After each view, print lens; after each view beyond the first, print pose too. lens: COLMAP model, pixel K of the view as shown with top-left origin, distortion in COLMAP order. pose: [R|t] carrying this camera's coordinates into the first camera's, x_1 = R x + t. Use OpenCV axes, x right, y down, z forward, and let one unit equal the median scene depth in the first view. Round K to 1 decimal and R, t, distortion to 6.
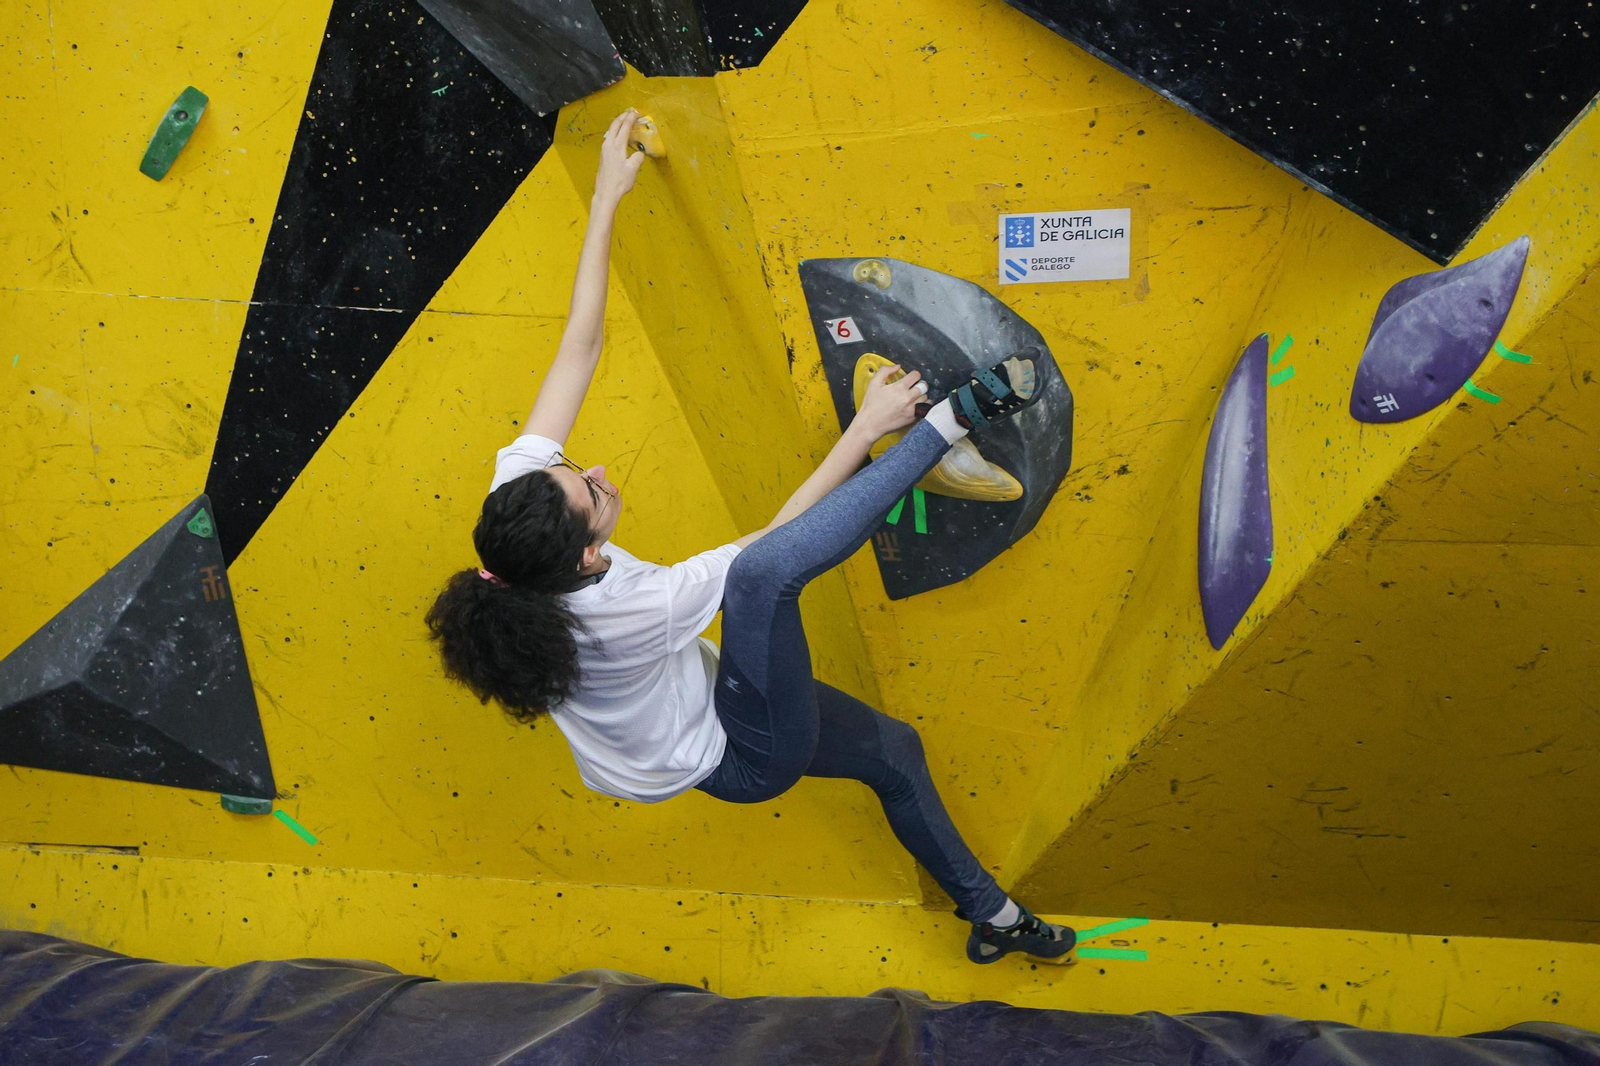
lens RADIAL K [[4703.4, 0, 800.0], [0, 4703.4, 533.0], [0, 0, 1]] dist [0.155000, -1.068048]
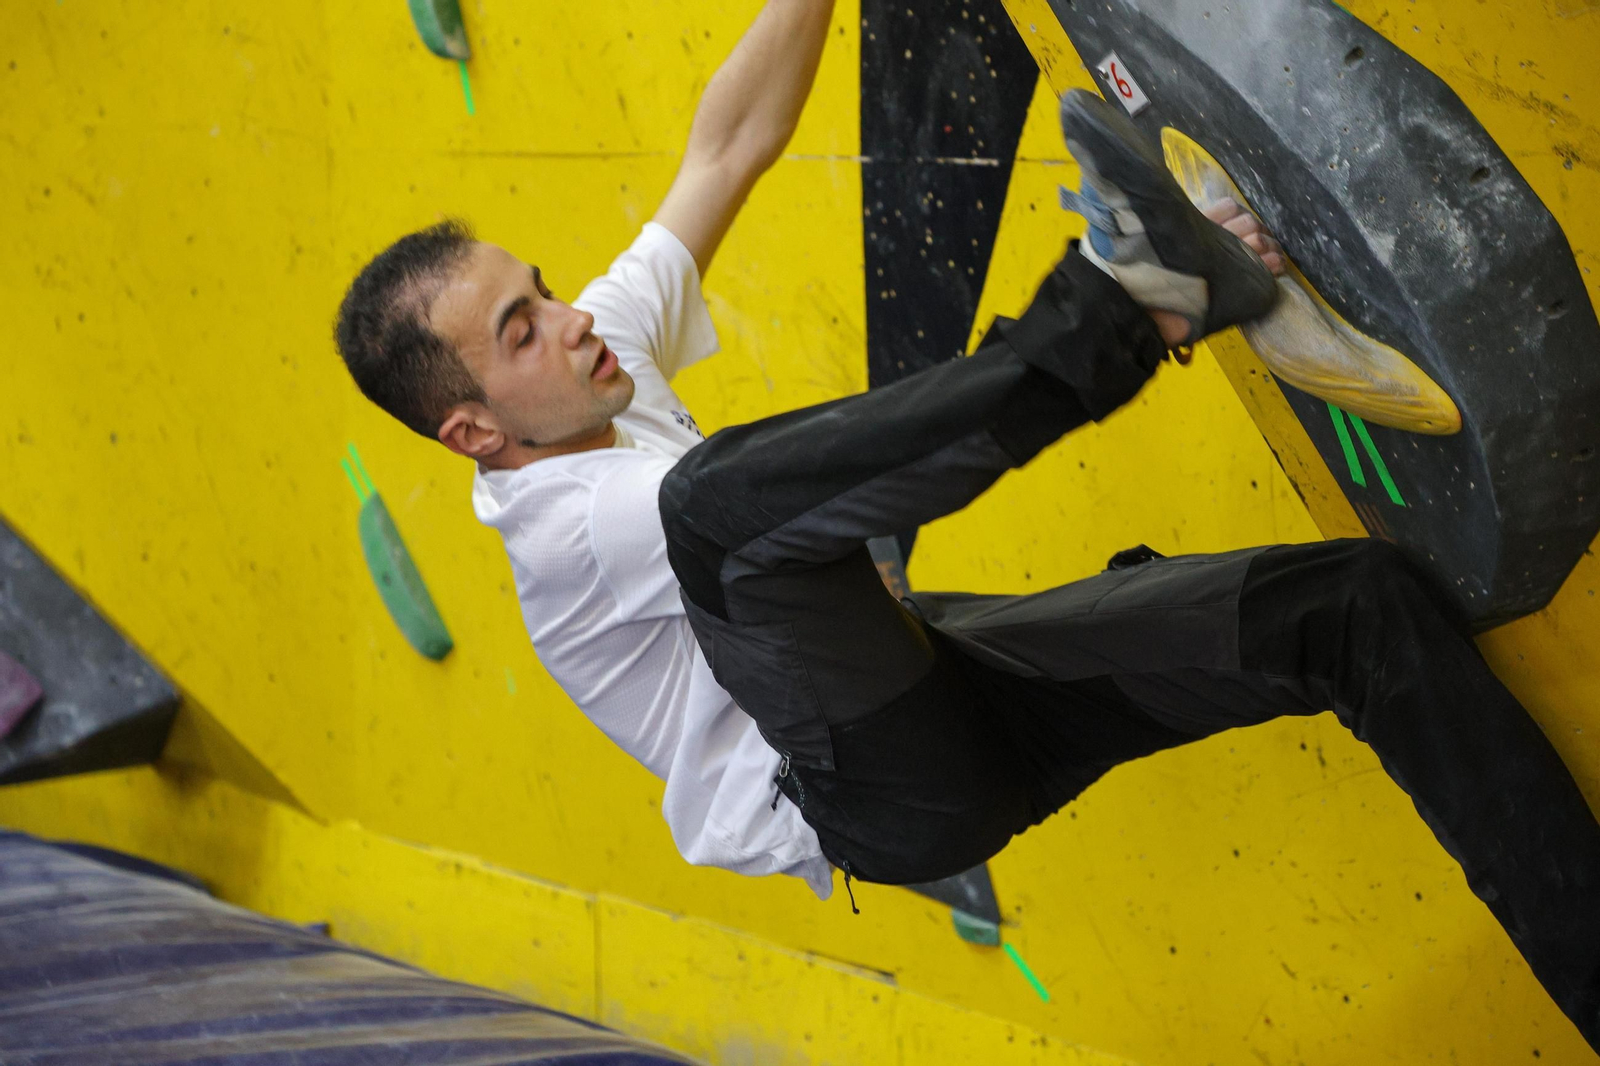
lens RADIAL K [[3835.9, 0, 800.0], [0, 3835.9, 533.0], [0, 0, 1]] dist [0.061477, -0.451828]
pose [[0.683158, 0.054719, -0.728218, 0.282321], [-0.121816, 0.991756, -0.039757, 0.027346], [0.720039, 0.115869, 0.684191, 0.626918]]
